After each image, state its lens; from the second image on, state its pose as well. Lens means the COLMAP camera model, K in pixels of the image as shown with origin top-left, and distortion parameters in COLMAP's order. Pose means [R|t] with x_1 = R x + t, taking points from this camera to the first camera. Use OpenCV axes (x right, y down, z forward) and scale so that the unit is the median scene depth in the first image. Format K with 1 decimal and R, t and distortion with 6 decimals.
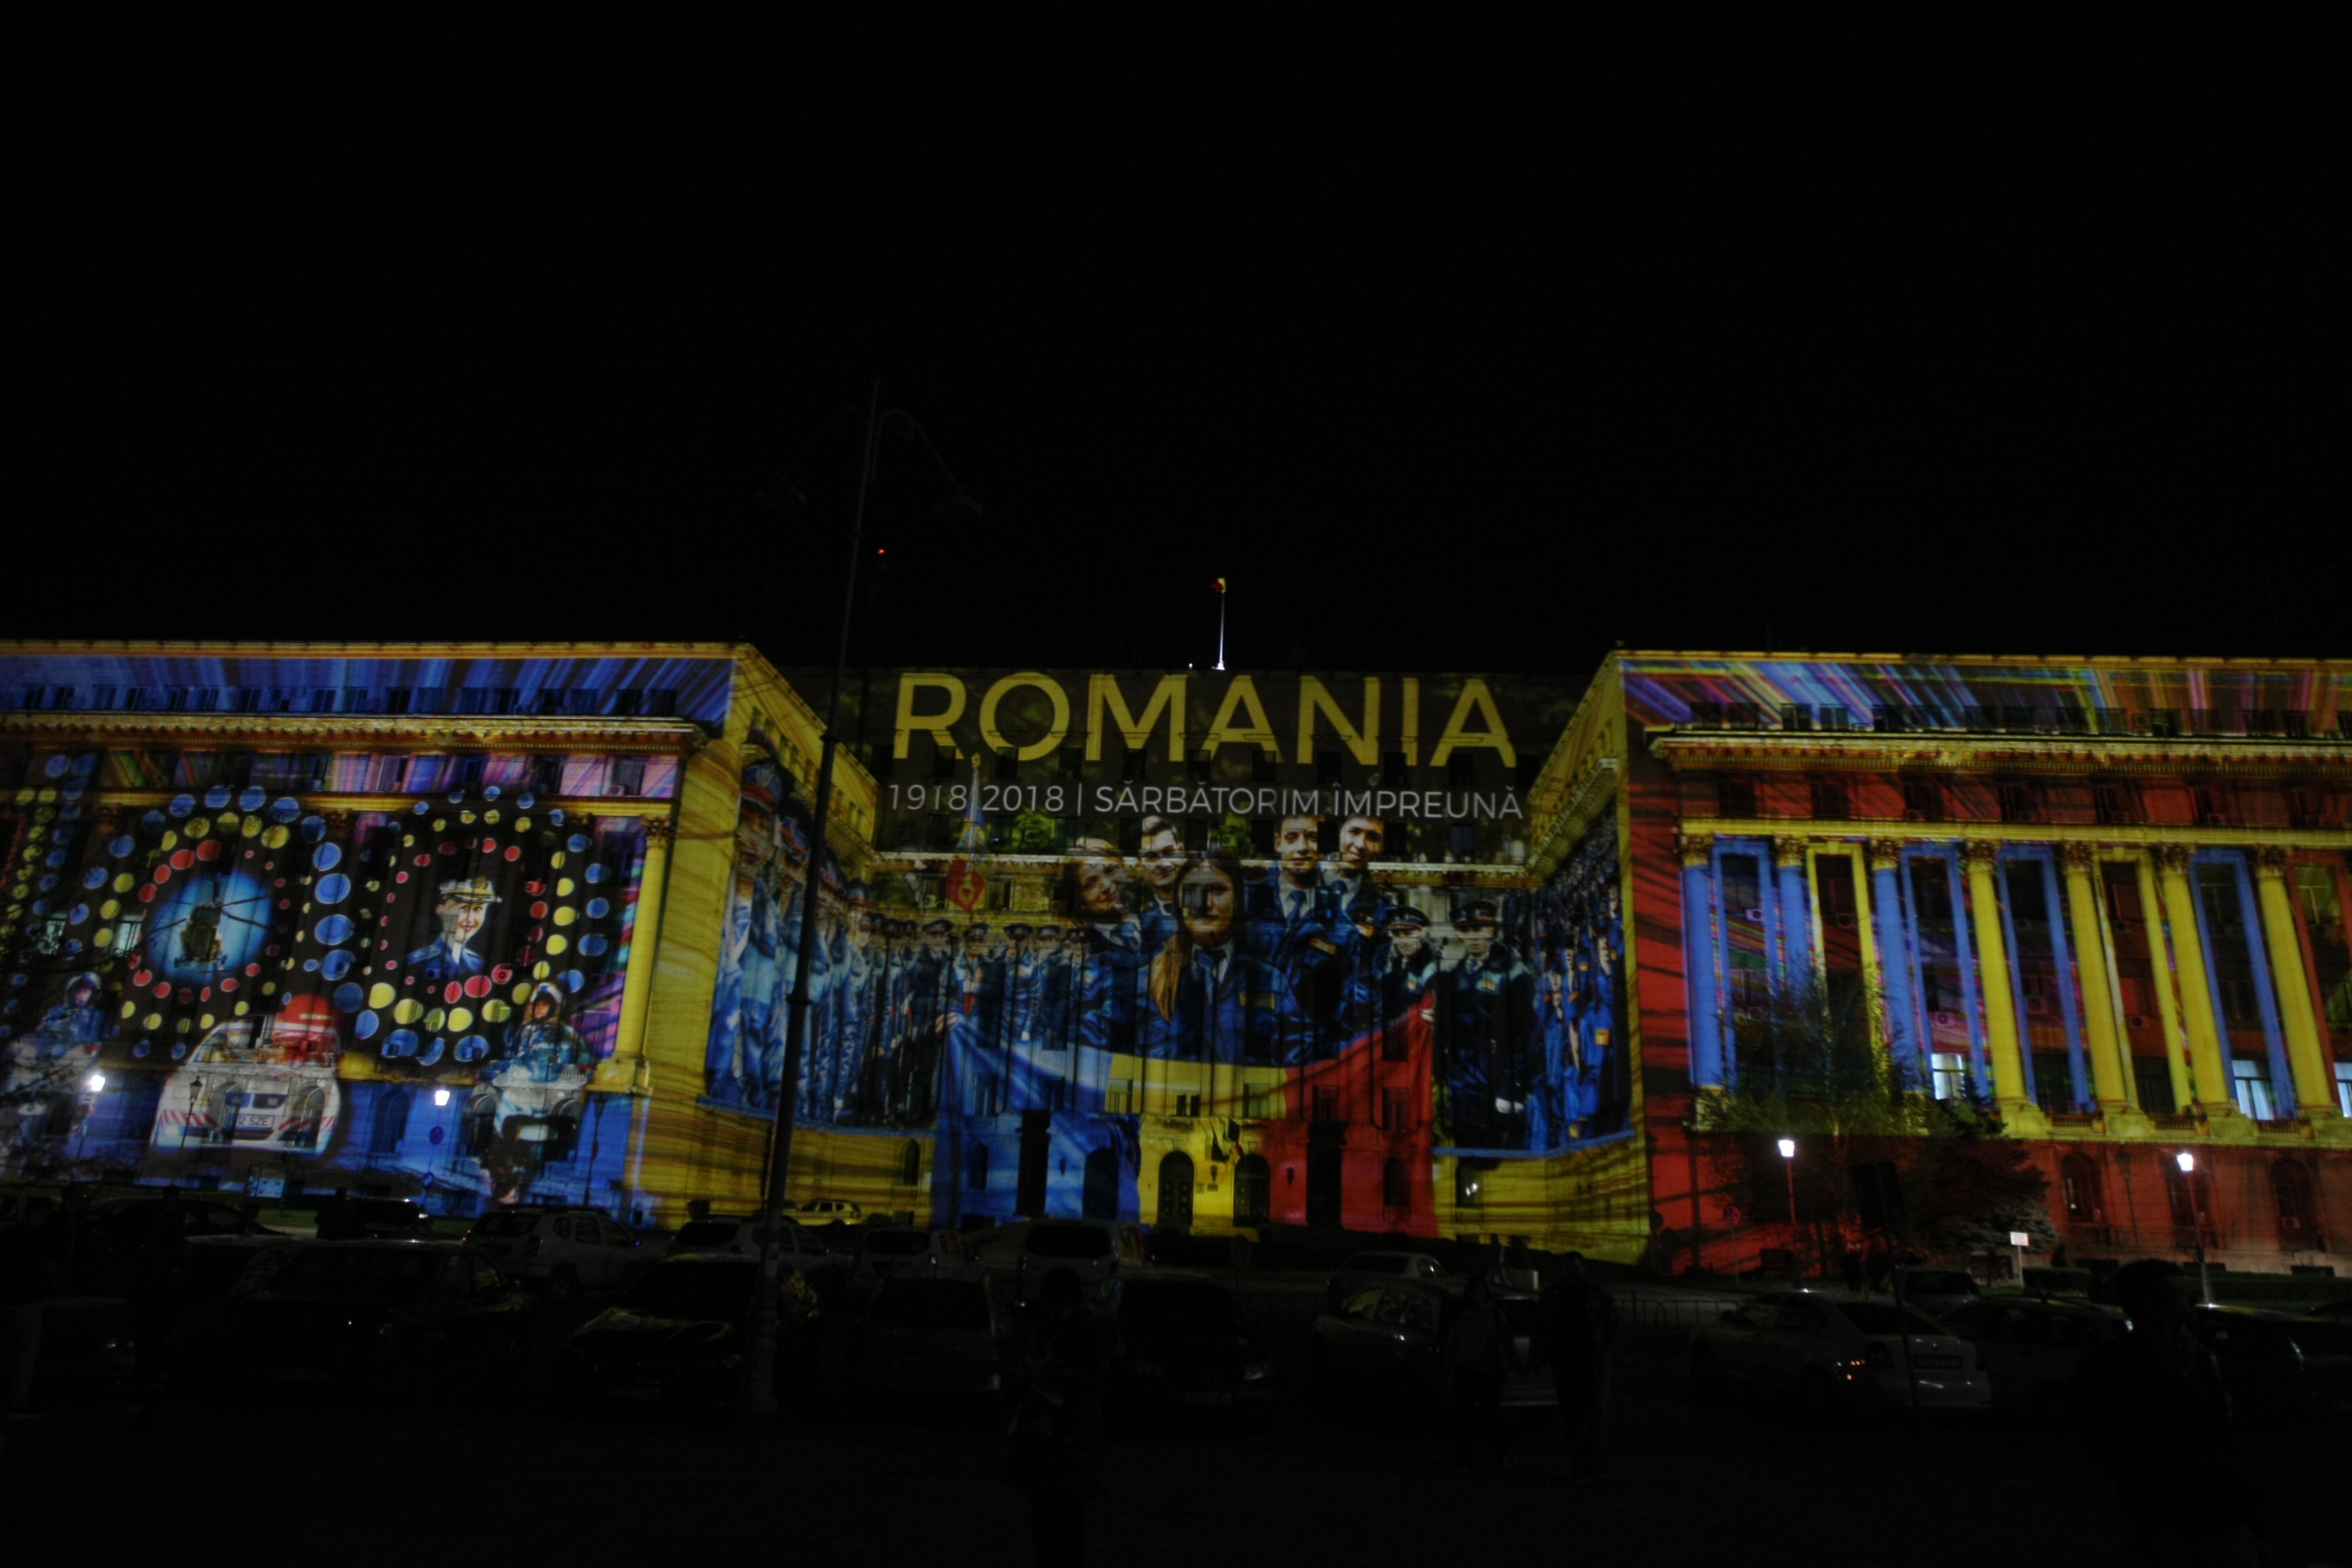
lens RADIAL K [[1391.2, 0, 1167.6], [0, 1391.2, 787.1], [0, 0, 1]] dist [-0.036021, 0.018279]
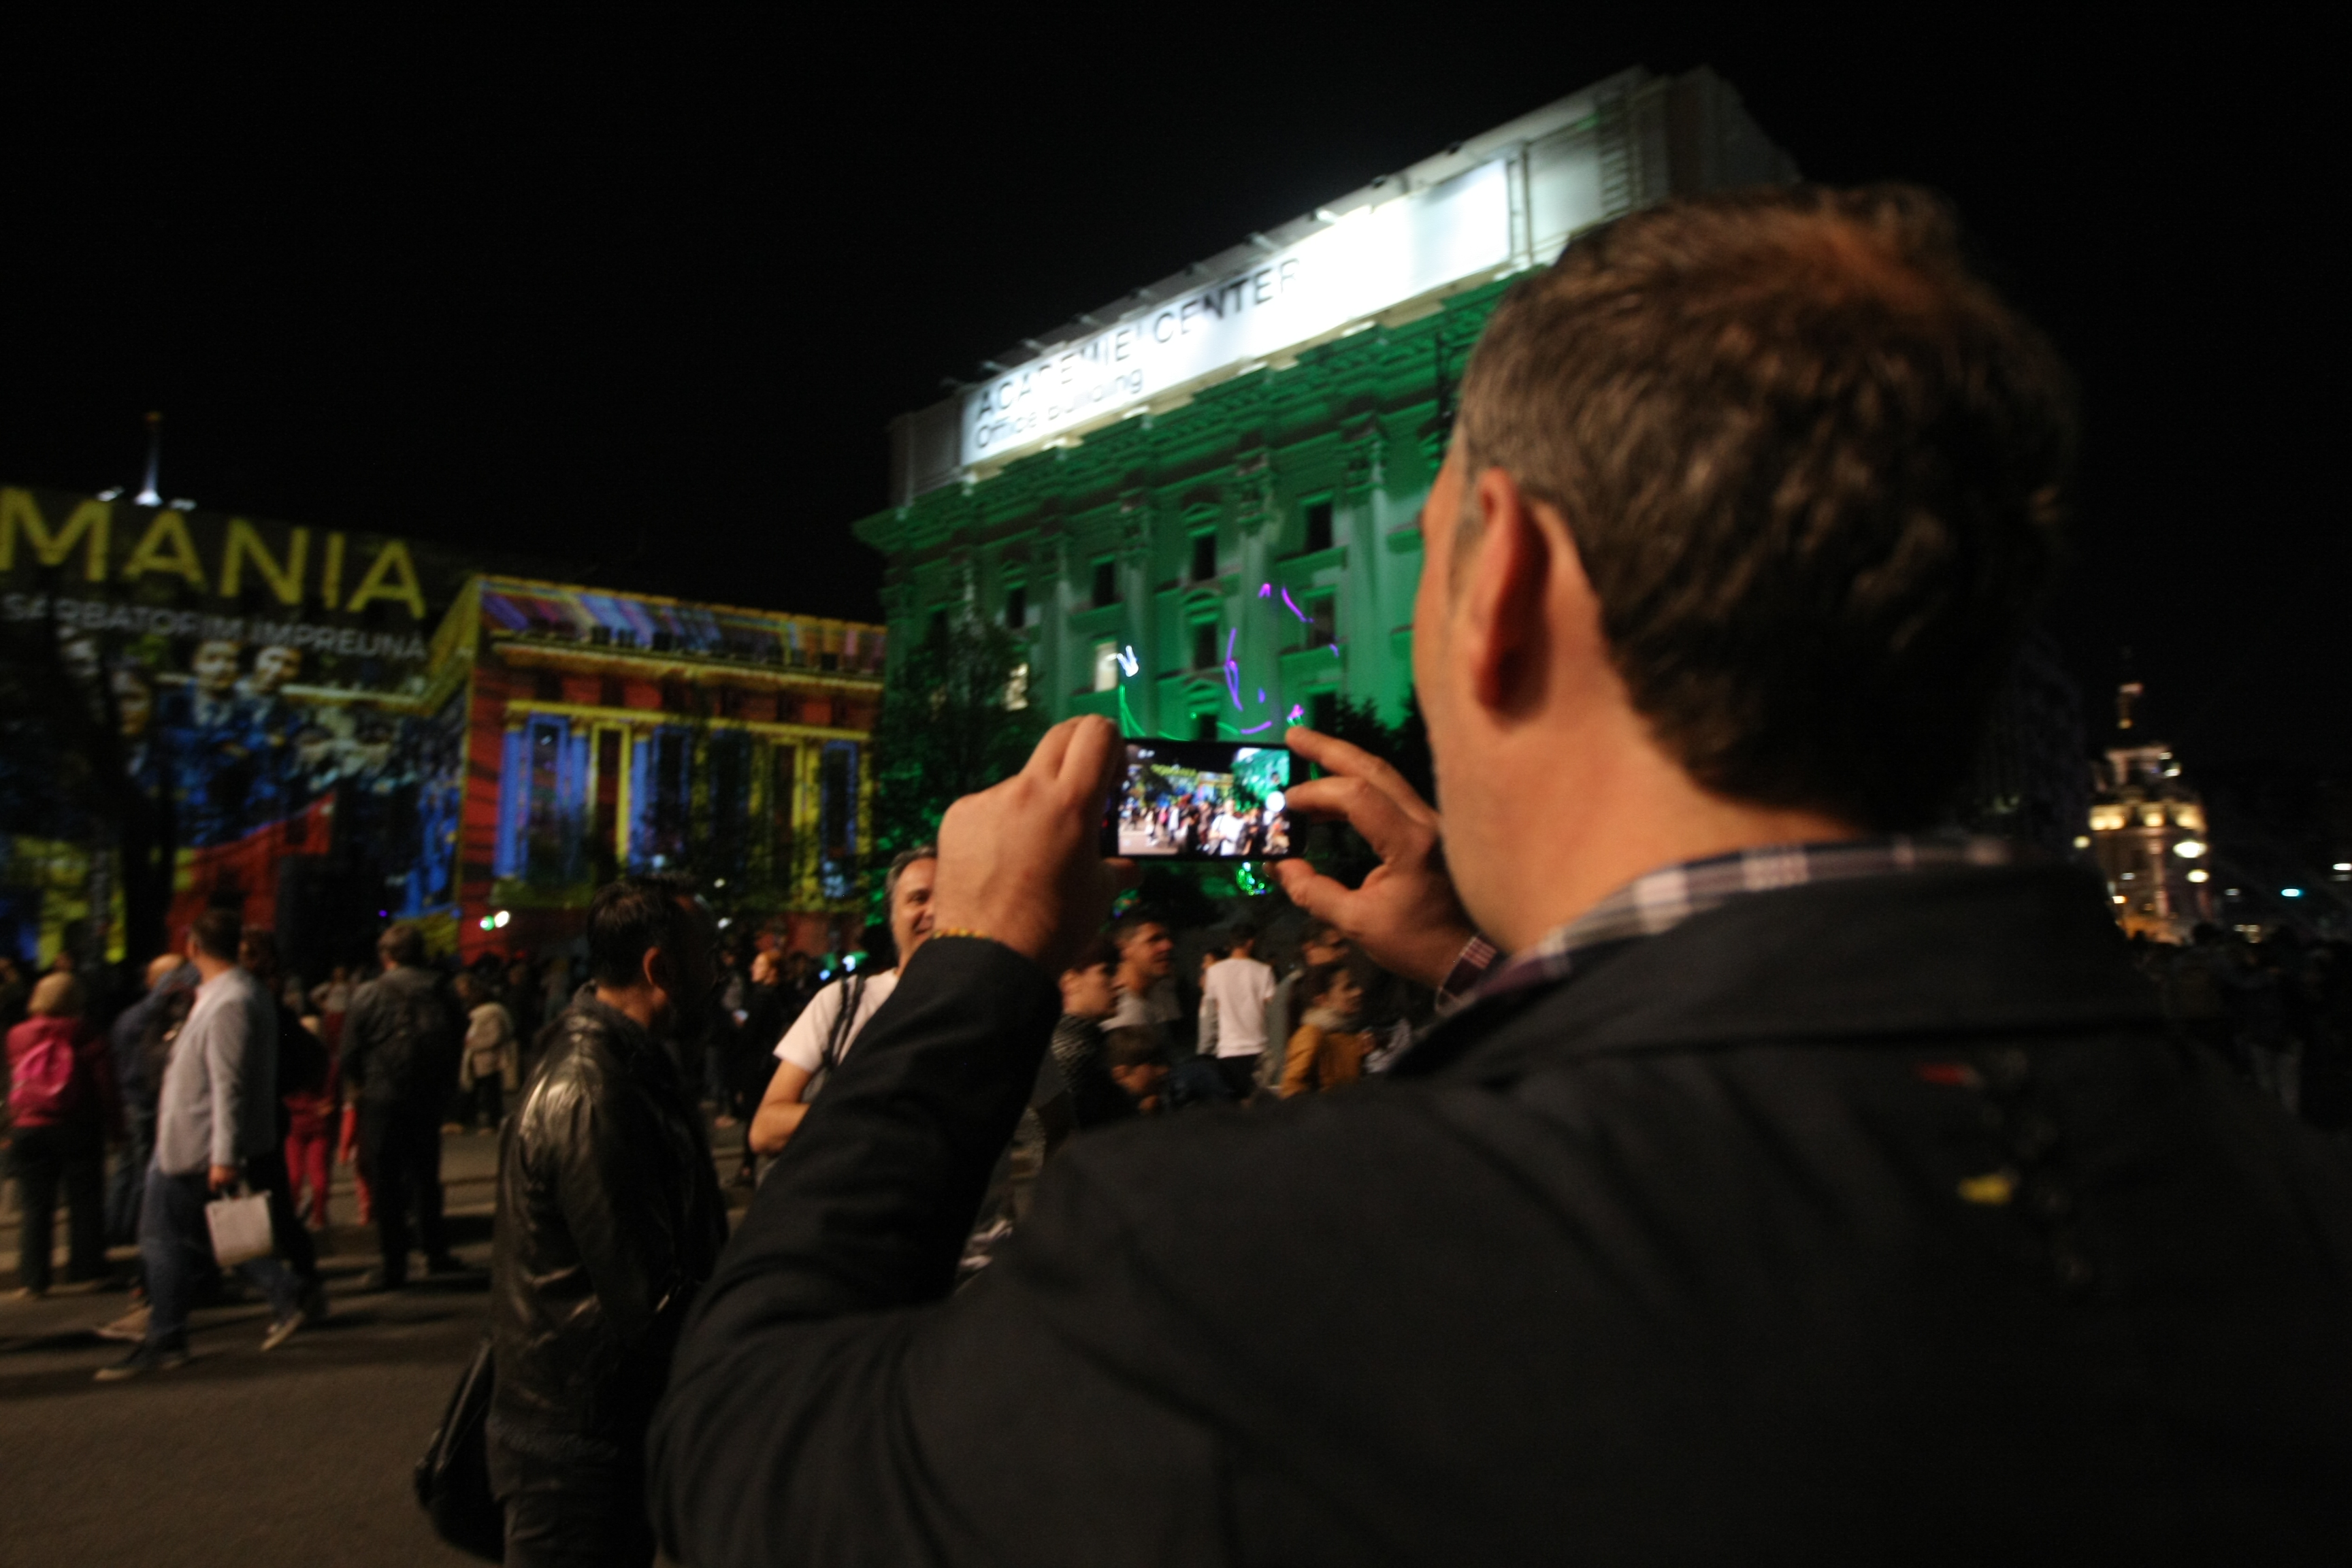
lens RADIAL K [[1454.5, 0, 1185.8], [0, 1454.5, 779.2], [0, 0, 1]] dist [-0.026161, 0.003469]
pose [[0.789656, 0.037070, 0.612429, -0.002079], [-0.146426, 0.980717, 0.129437, -0.192818], [-0.595821, -0.191886, 0.779857, -0.637401]]
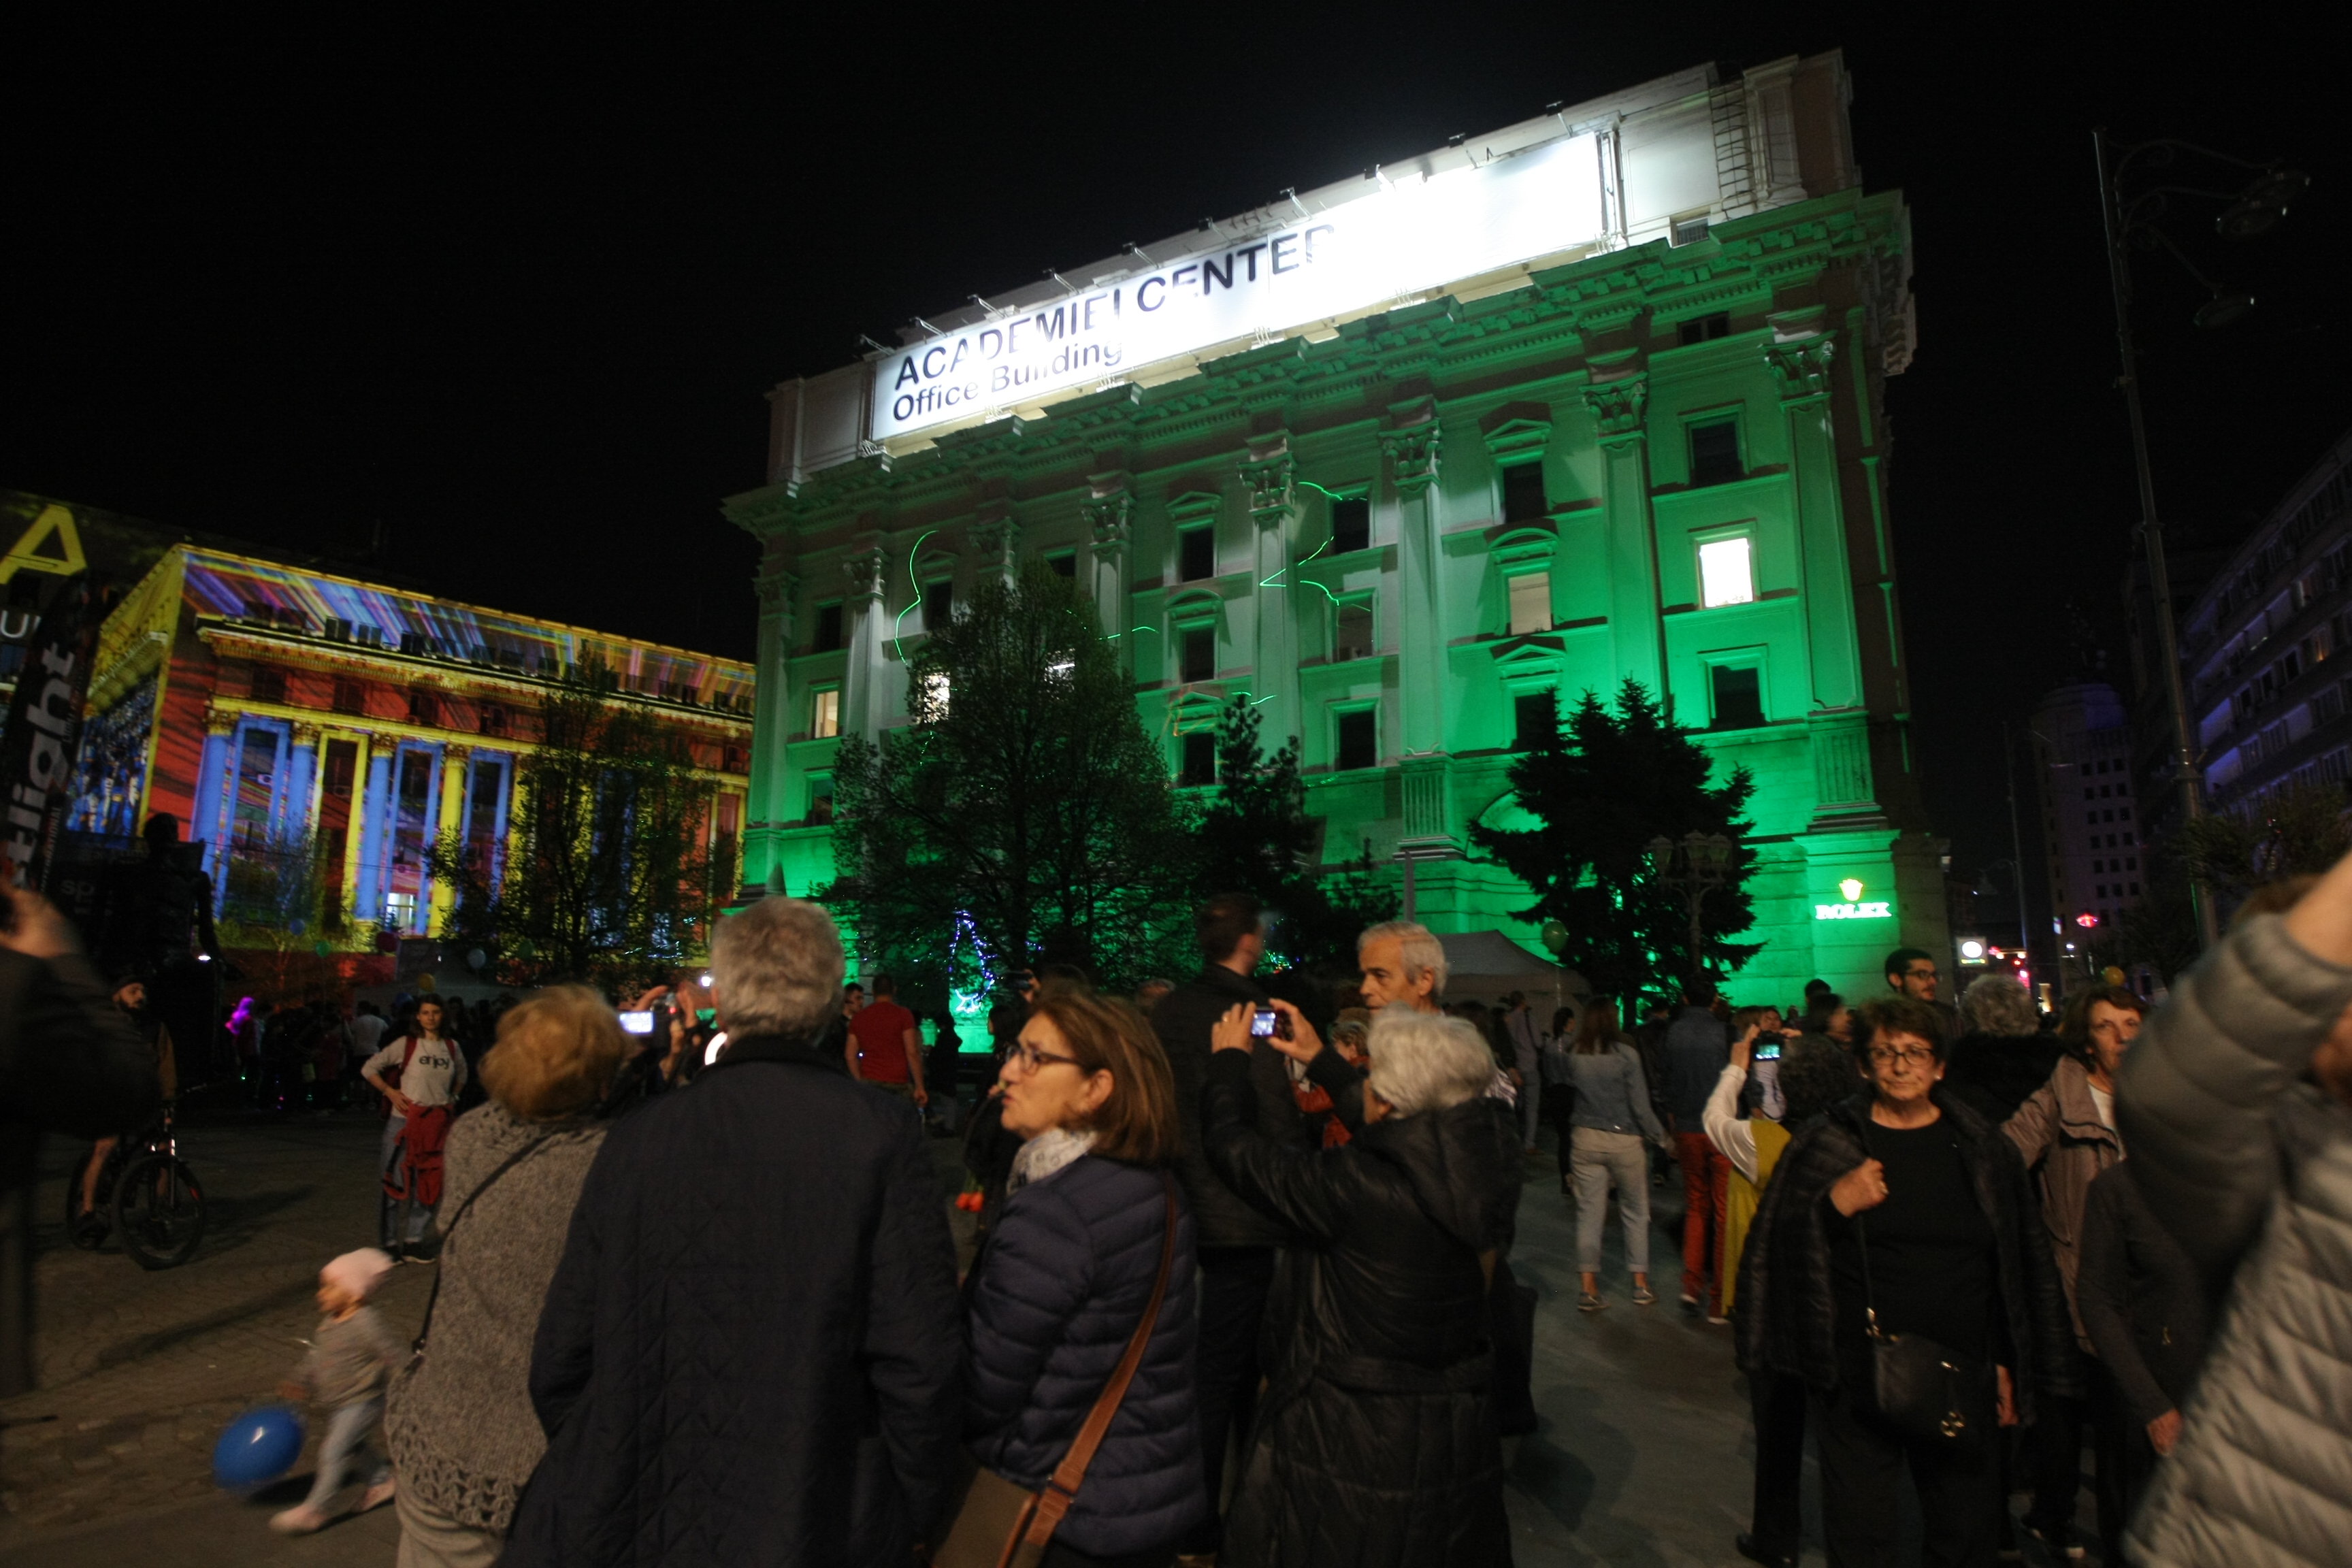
lens RADIAL K [[1391.2, 0, 1184.8], [0, 1391.2, 775.5], [0, 0, 1]] dist [-0.036021, 0.018279]
pose [[0.631763, 0.105486, 0.767951, -0.011920], [-0.206257, 0.977859, 0.035360, -0.124157], [-0.747217, -0.180734, 0.639532, -0.419437]]
